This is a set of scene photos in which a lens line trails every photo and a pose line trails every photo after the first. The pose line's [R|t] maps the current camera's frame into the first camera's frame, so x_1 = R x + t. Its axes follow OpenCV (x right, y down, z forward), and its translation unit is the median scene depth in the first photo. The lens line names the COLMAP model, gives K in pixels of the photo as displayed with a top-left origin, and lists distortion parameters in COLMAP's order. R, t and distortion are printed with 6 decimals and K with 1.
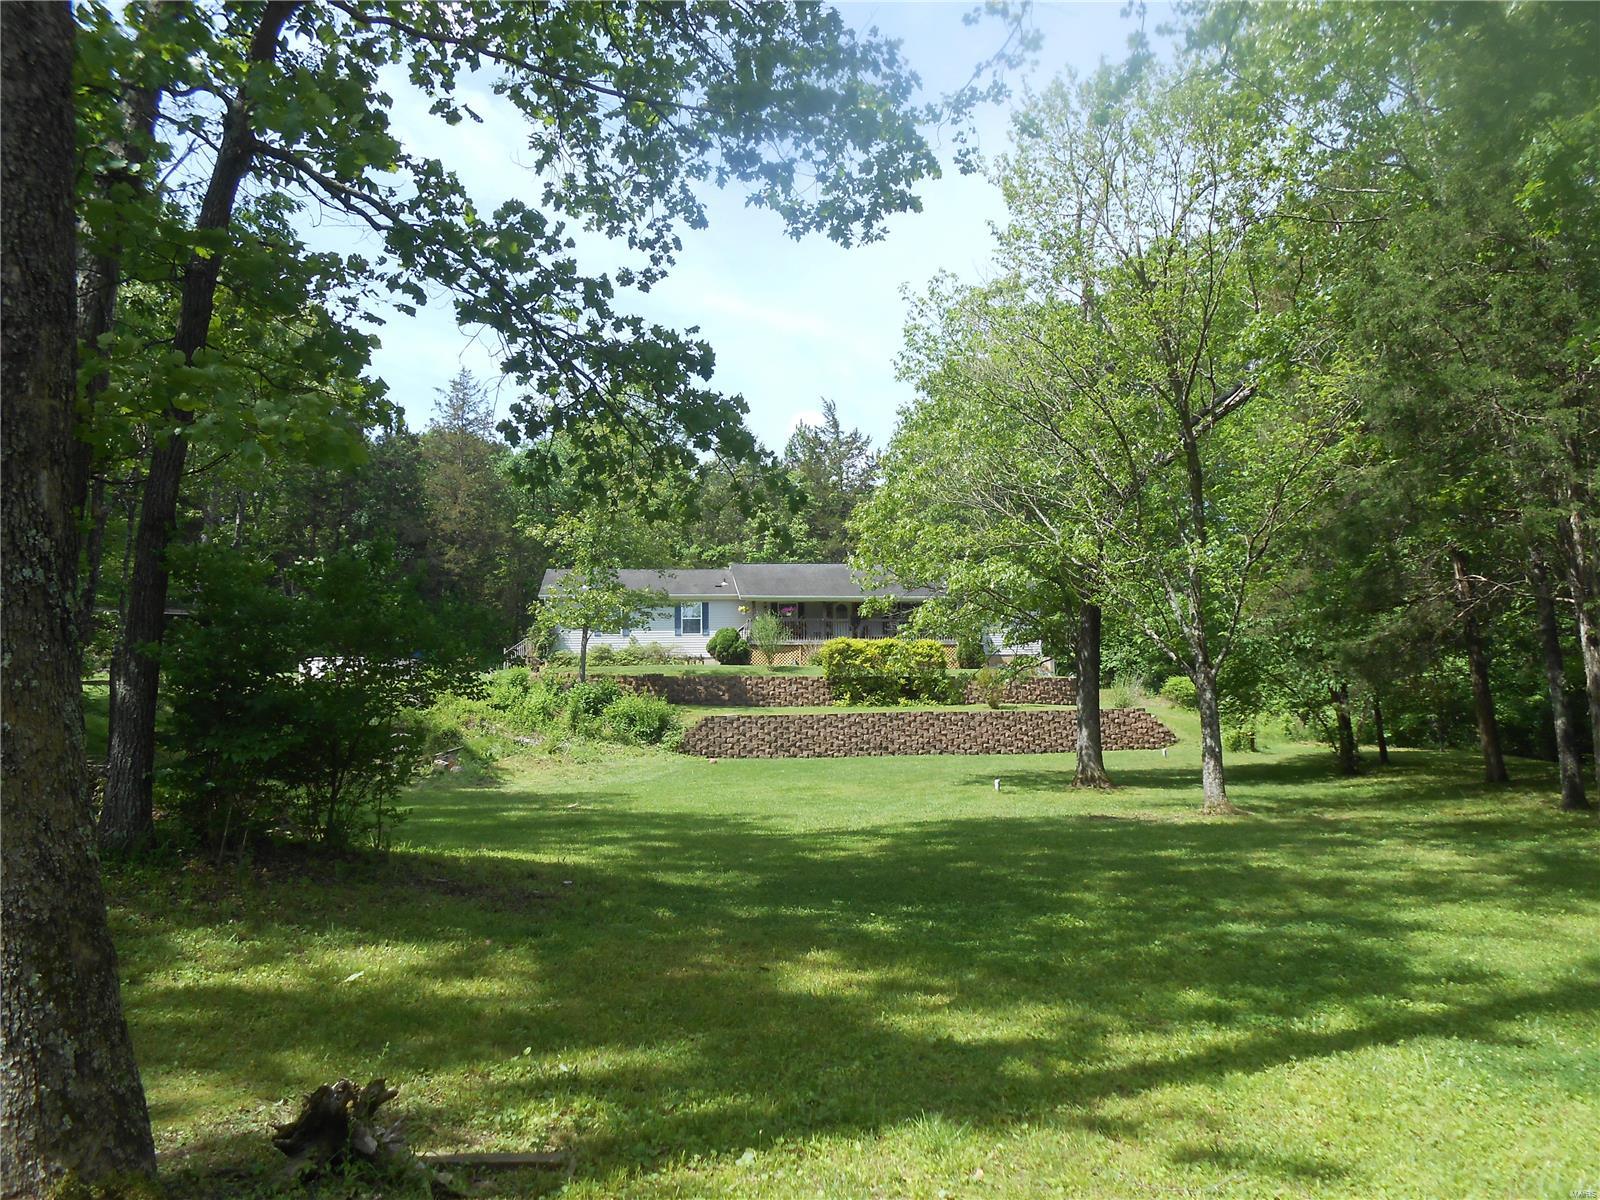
lens RADIAL K [[1144.4, 0, 799.0], [0, 1144.4, 608.4], [0, 0, 1]] dist [-0.047902, 0.040966]
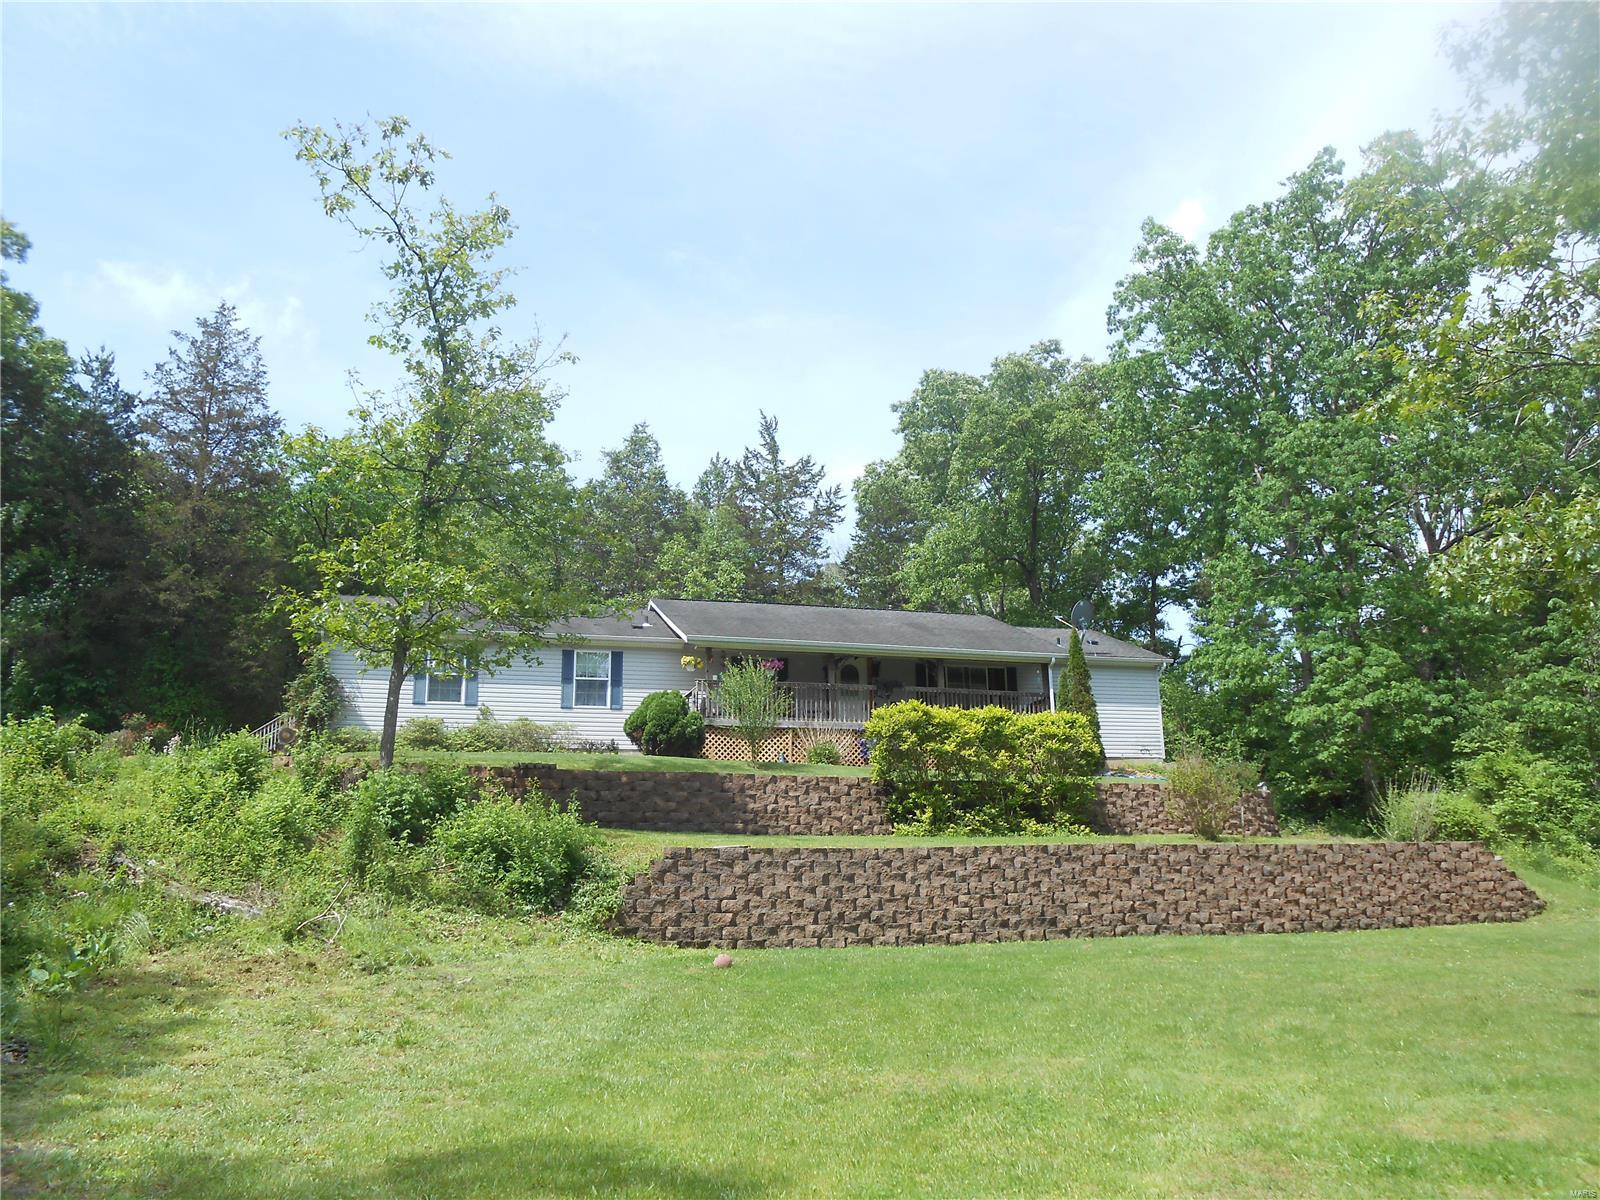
lens RADIAL K [[1144.4, 0, 799.0], [0, 1144.4, 608.4], [0, 0, 1]] dist [-0.047902, 0.040966]
pose [[0.986498, 0.043401, 0.157917, -0.099483], [-0.022256, 0.990829, -0.133279, 0.055695], [-0.162253, 0.127964, 0.978417, 0.509786]]
